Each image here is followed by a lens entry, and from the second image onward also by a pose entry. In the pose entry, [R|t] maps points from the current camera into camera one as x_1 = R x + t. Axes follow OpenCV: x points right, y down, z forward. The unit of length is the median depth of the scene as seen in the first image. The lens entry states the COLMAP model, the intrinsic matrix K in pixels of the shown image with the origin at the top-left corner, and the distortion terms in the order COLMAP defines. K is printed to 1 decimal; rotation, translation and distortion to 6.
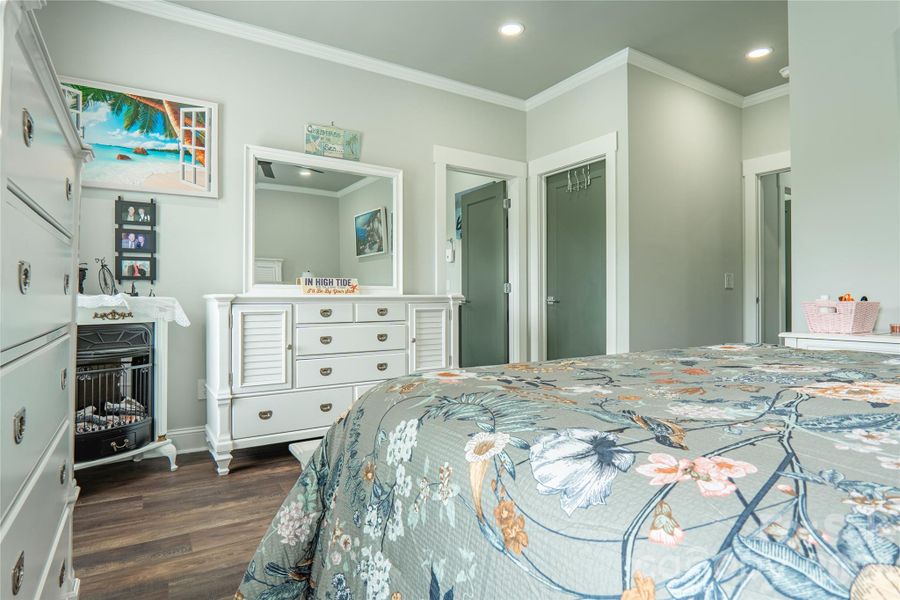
lens RADIAL K [[479.8, 0, 451.7], [0, 479.8, 296.9], [0, 0, 1]] dist [-0.025201, 0.001858]
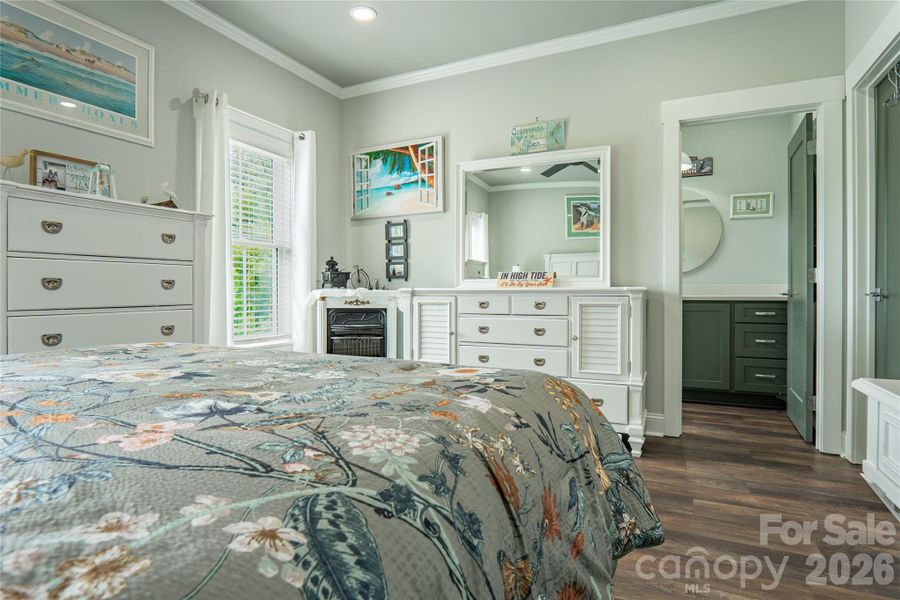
lens RADIAL K [[479.8, 0, 455.4], [0, 479.8, 296.4], [0, 0, 1]] dist [-0.025201, 0.001858]
pose [[0.536160, 0.010953, -0.844045, 0.620417], [0.004305, 0.999867, 0.015709, -0.002939], [0.844105, -0.012056, 0.536042, 0.363711]]
